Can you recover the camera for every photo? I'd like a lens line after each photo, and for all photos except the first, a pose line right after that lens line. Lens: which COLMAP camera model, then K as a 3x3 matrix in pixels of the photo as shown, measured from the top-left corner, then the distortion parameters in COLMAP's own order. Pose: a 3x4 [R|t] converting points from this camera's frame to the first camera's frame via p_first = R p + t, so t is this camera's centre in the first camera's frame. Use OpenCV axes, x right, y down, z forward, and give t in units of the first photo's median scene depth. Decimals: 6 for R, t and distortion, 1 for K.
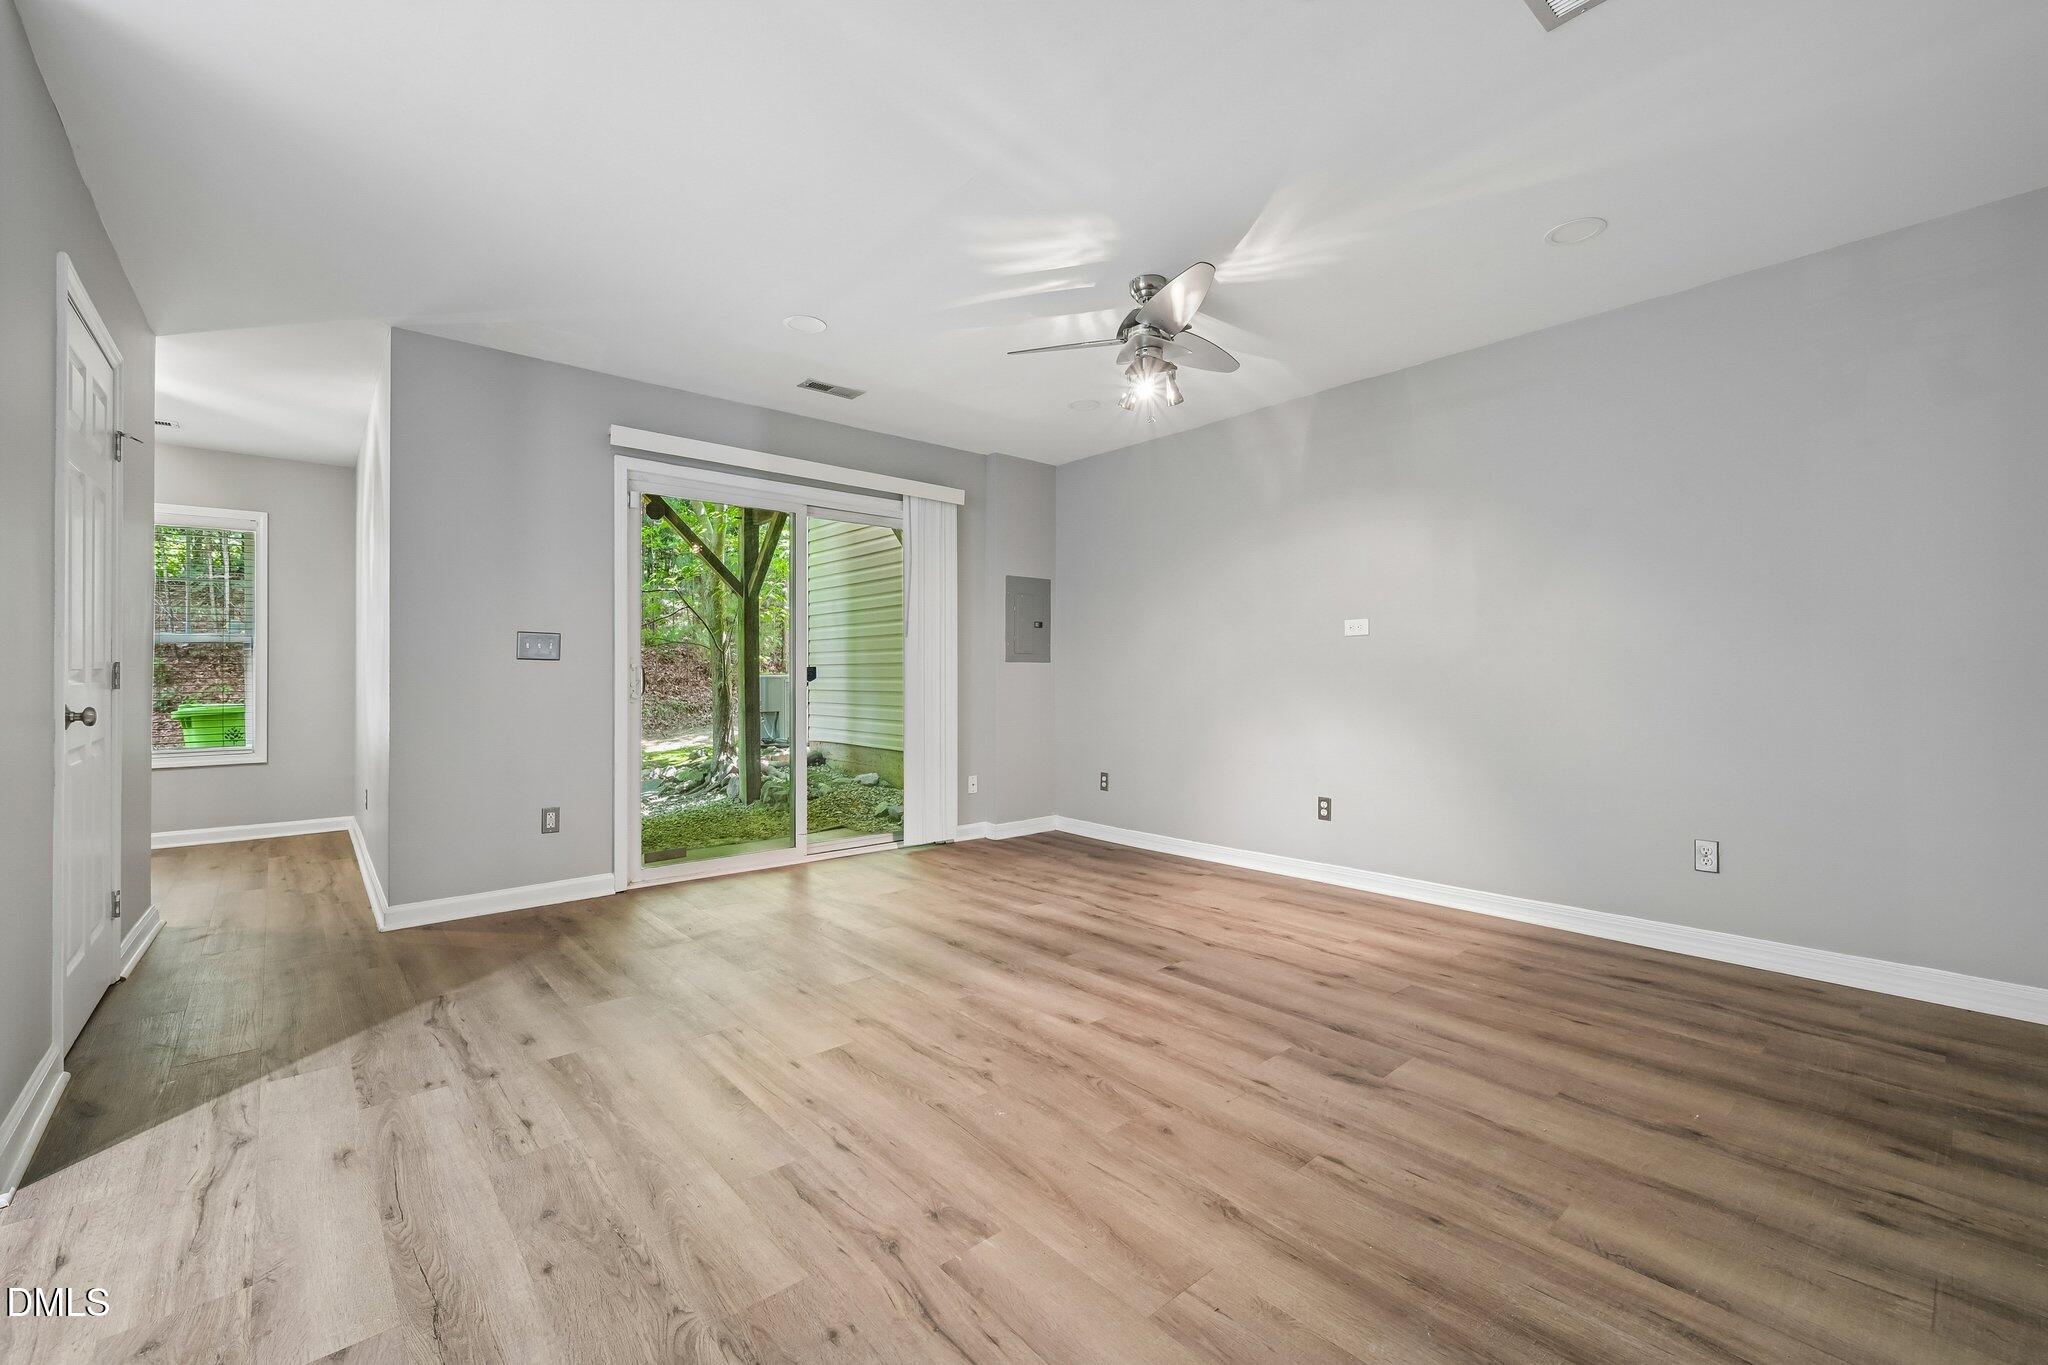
lens RADIAL K [[834.1, 0, 1020.8], [0, 834.1, 673.3], [0, 0, 1]] dist [0.000112, 0.000267]
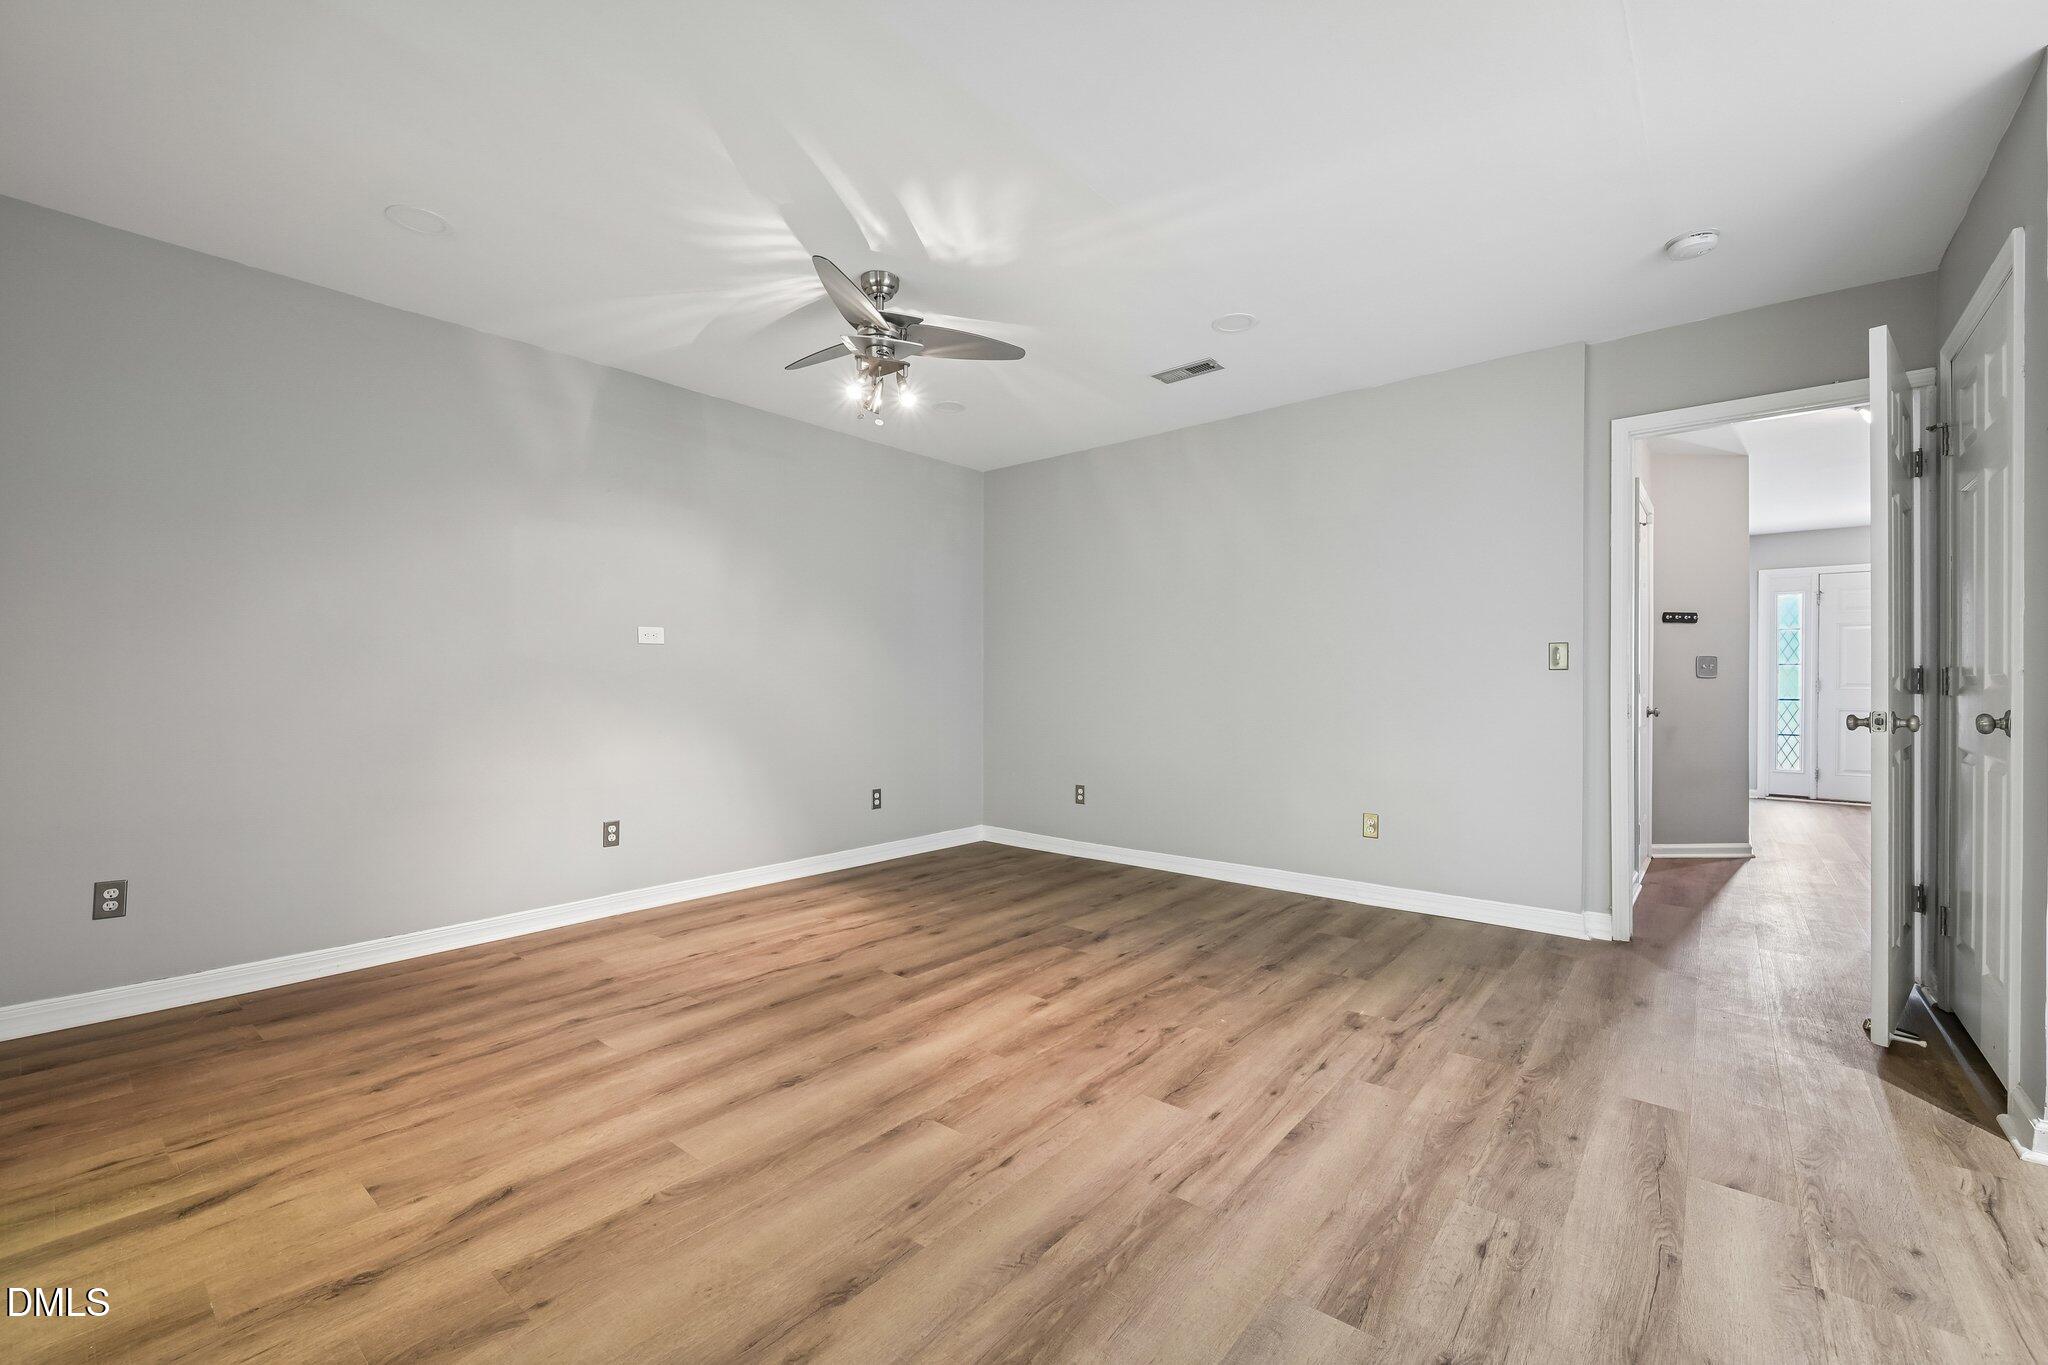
lens RADIAL K [[834.1, 0, 1019.6], [0, 834.1, 691.7], [0, 0, 1]] dist [0.000112, 0.000267]
pose [[-0.147661, -0.003169, 0.989033, -1.070900], [-0.008504, 0.999962, 0.001934, 0.007386], [-0.989001, -0.008125, -0.147683, 1.271450]]
